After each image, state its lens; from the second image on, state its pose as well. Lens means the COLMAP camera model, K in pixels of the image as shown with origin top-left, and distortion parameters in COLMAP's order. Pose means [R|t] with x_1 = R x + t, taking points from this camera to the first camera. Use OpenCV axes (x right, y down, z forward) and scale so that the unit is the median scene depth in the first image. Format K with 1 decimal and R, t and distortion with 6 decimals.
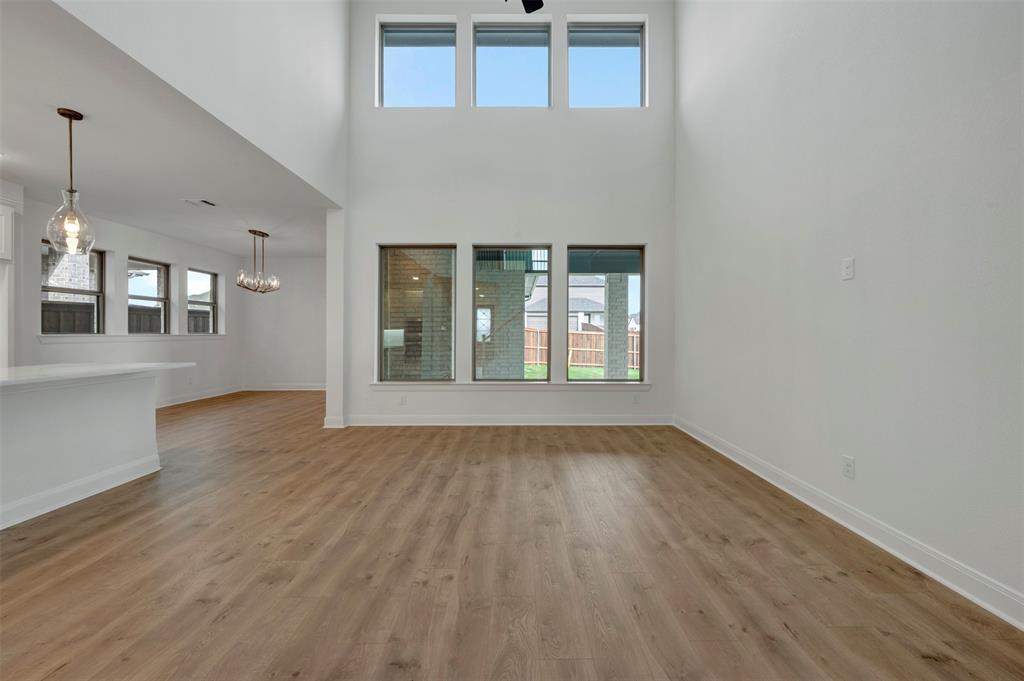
lens RADIAL K [[410.6, 0, 519.9], [0, 410.6, 333.4], [0, 0, 1]] dist [-0.001076, 0.000344]
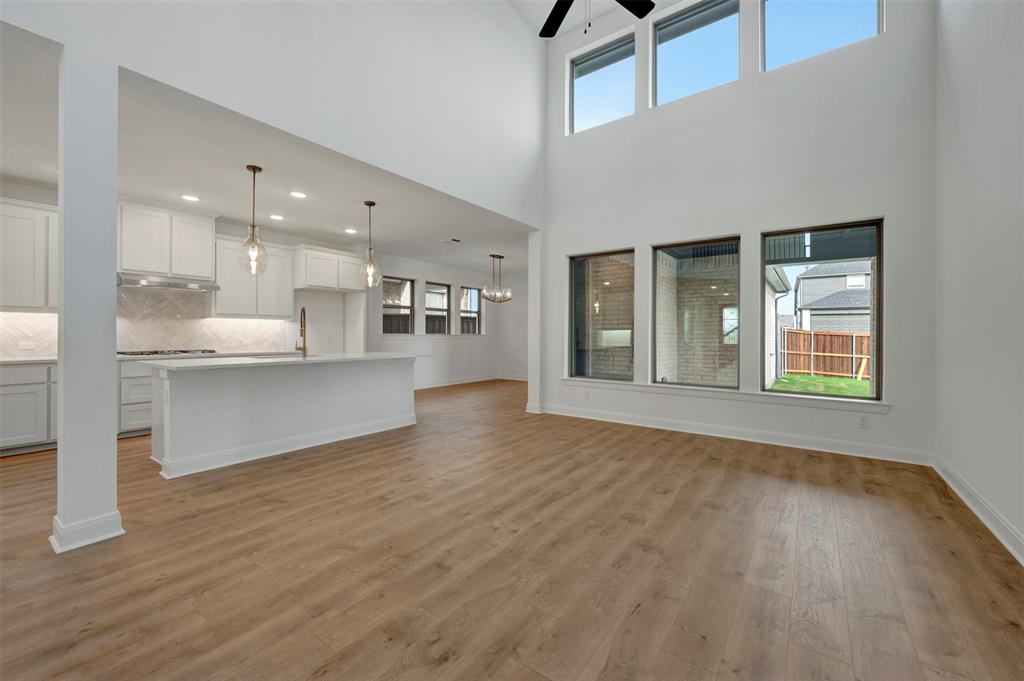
lens RADIAL K [[410.1, 0, 515.5], [0, 410.1, 335.5], [0, 0, 1]] dist [0.000812, 0.000187]
pose [[0.803620, 0.006422, -0.595108, 0.302239], [-0.005598, 0.999979, 0.003233, -0.000557], [0.595117, 0.000733, 0.803639, 0.002078]]
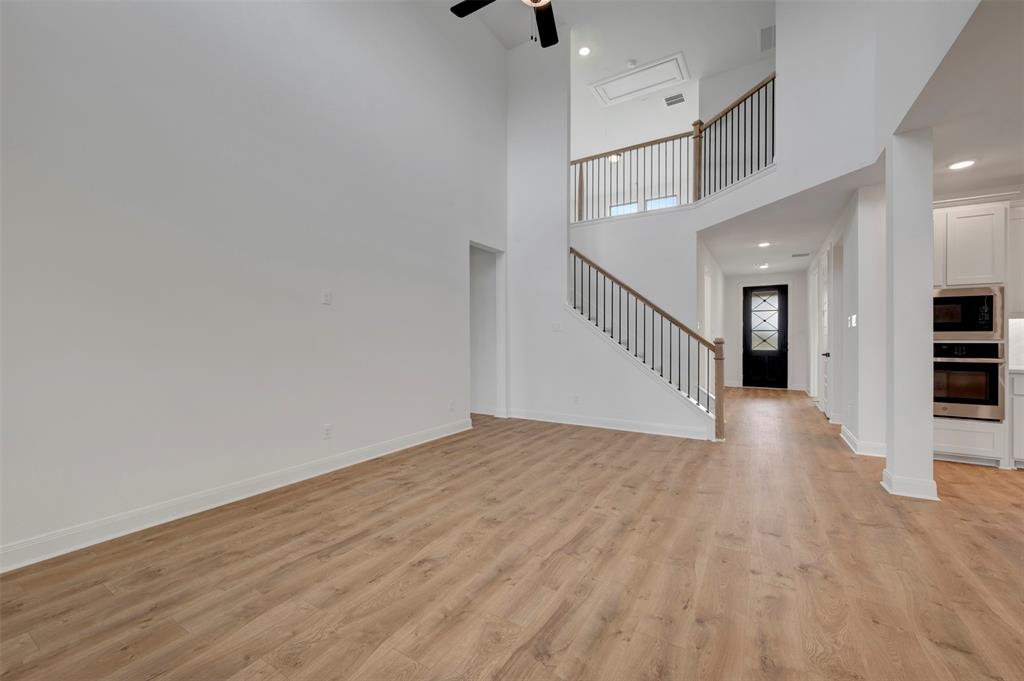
lens RADIAL K [[403.5, 0, 519.3], [0, 403.5, 340.2], [0, 0, 1]] dist [0.001994, -0.000123]
pose [[-0.853628, 0.001529, 0.520880, -0.365396], [0.003423, 0.999991, 0.002673, -0.002342], [-0.520871, 0.004065, -0.853625, 1.265392]]
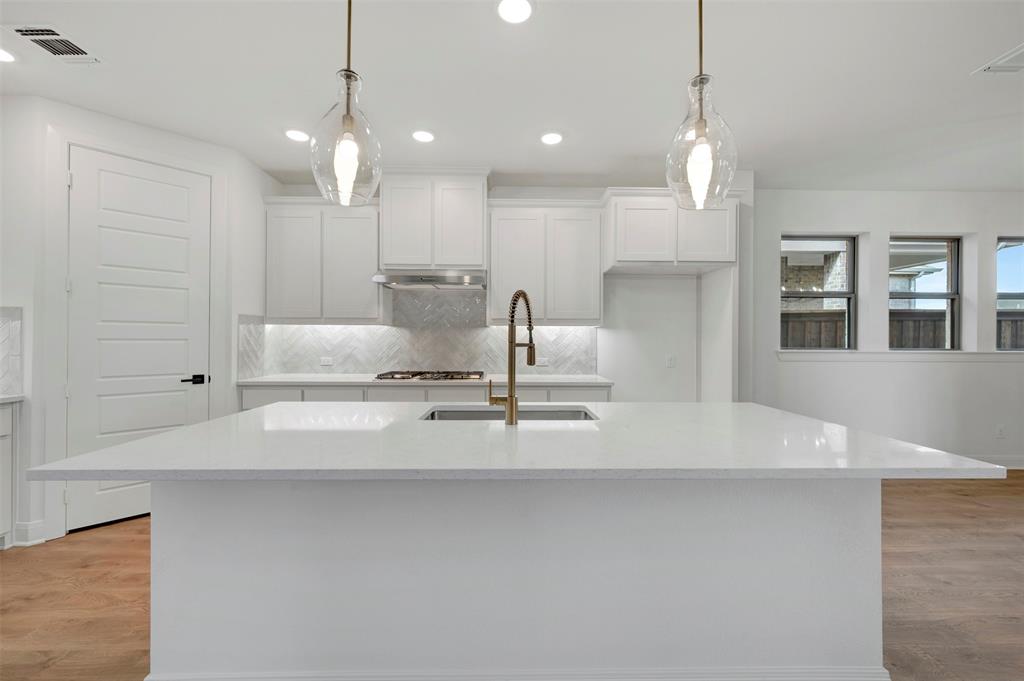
lens RADIAL K [[403.5, 0, 519.3], [0, 403.5, 340.2], [0, 0, 1]] dist [0.001994, -0.000123]
pose [[0.013637, 0.005093, -0.999894, -0.469994], [-0.006811, 0.999964, 0.005001, -0.023228], [0.999884, 0.006742, 0.013671, 0.605644]]
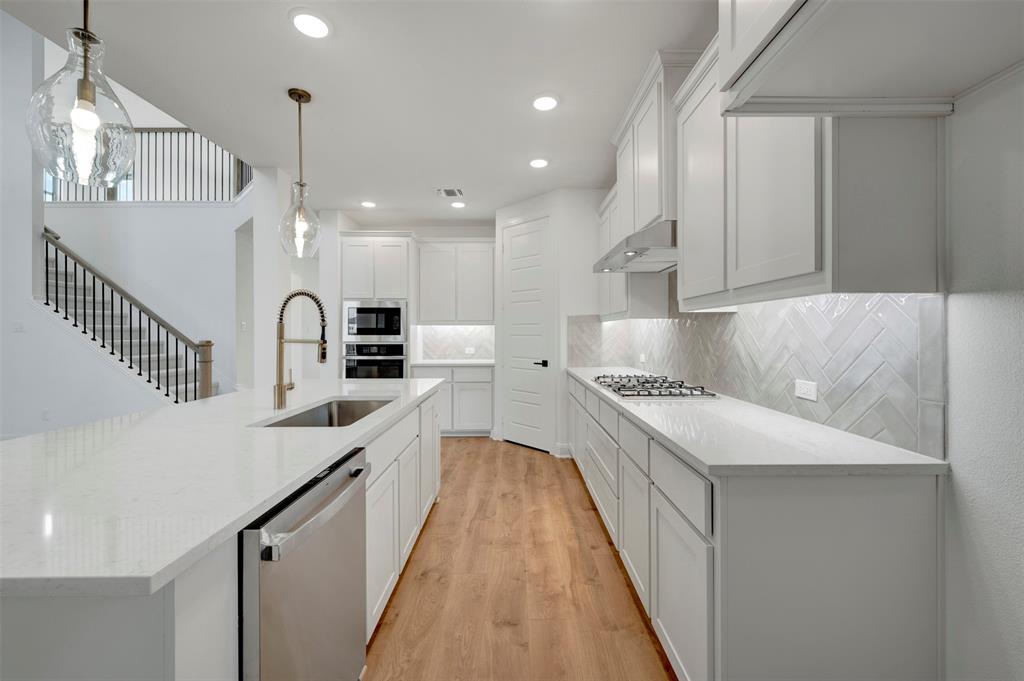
lens RADIAL K [[405.8, 0, 518.1], [0, 405.8, 332.2], [0, 0, 1]] dist [-0.000592, -0.000228]
pose [[-0.999967, 0.005070, -0.006309, -1.214912], [0.005068, 0.999987, 0.000312, -0.025493], [0.006311, 0.000280, -0.999980, 1.124489]]
